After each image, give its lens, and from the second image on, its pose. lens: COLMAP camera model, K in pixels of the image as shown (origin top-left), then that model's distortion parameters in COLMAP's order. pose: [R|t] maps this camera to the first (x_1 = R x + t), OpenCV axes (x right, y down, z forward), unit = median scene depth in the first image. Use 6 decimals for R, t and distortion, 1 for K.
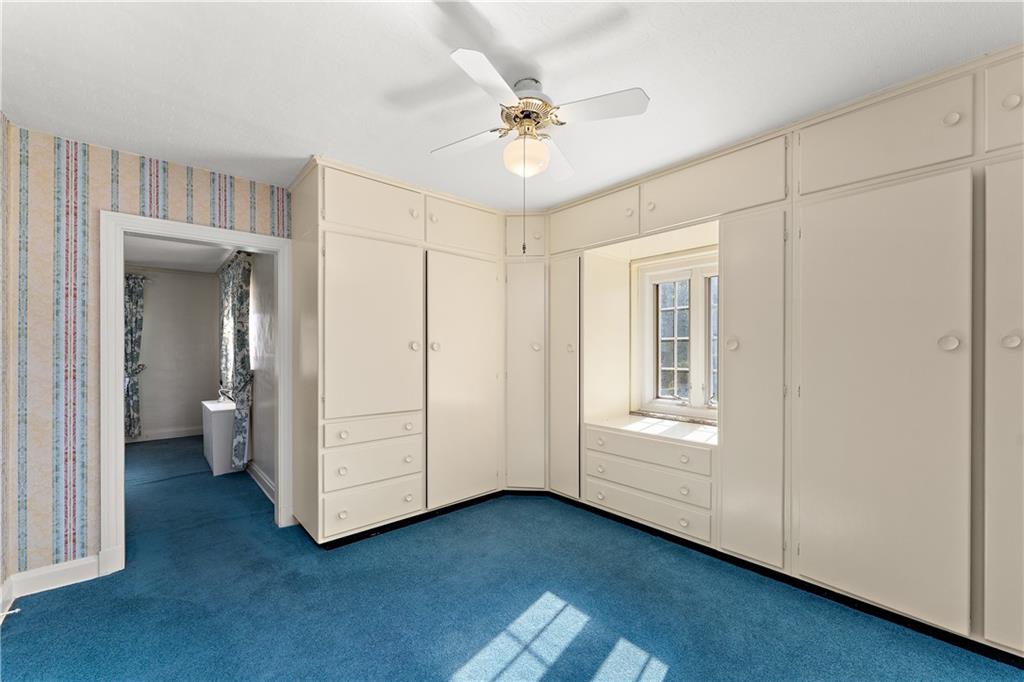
lens RADIAL K [[408.1, 0, 512.2], [0, 408.1, 348.4], [0, 0, 1]] dist [0.000573, -0.000280]
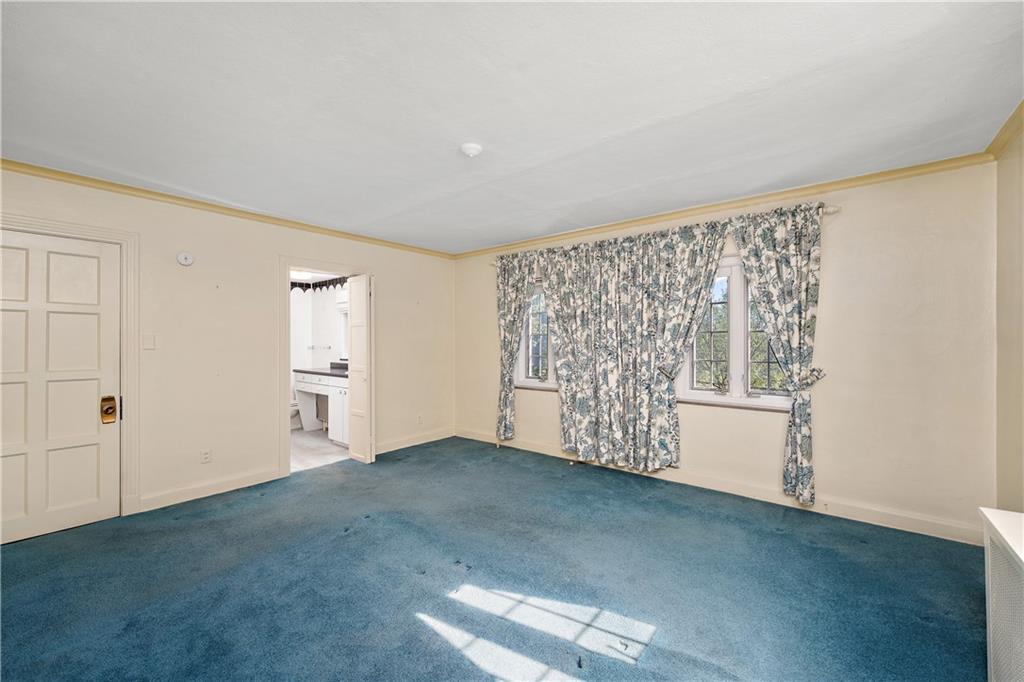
lens RADIAL K [[408.1, 0, 512.3], [0, 408.1, 343.1], [0, 0, 1]] dist [0.000573, -0.000280]
pose [[0.151990, 0.003579, -0.988376, -0.445336], [0.000300, 0.999993, 0.003668, 0.003584], [0.988382, -0.000854, 0.151988, 0.530939]]
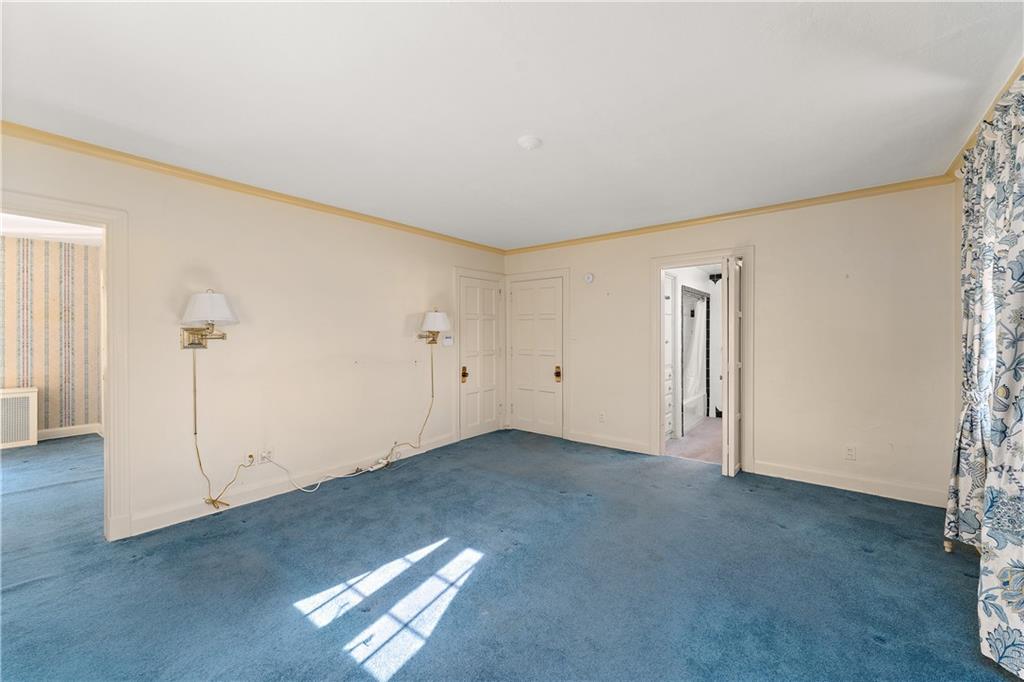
lens RADIAL K [[408.1, 0, 511.1], [0, 408.1, 334.5], [0, 0, 1]] dist [0.000573, -0.000280]
pose [[-0.985531, 0.002614, -0.169473, -0.681292], [0.002048, 0.999992, 0.003514, 0.001812], [0.169480, 0.003116, -0.985529, 0.834647]]
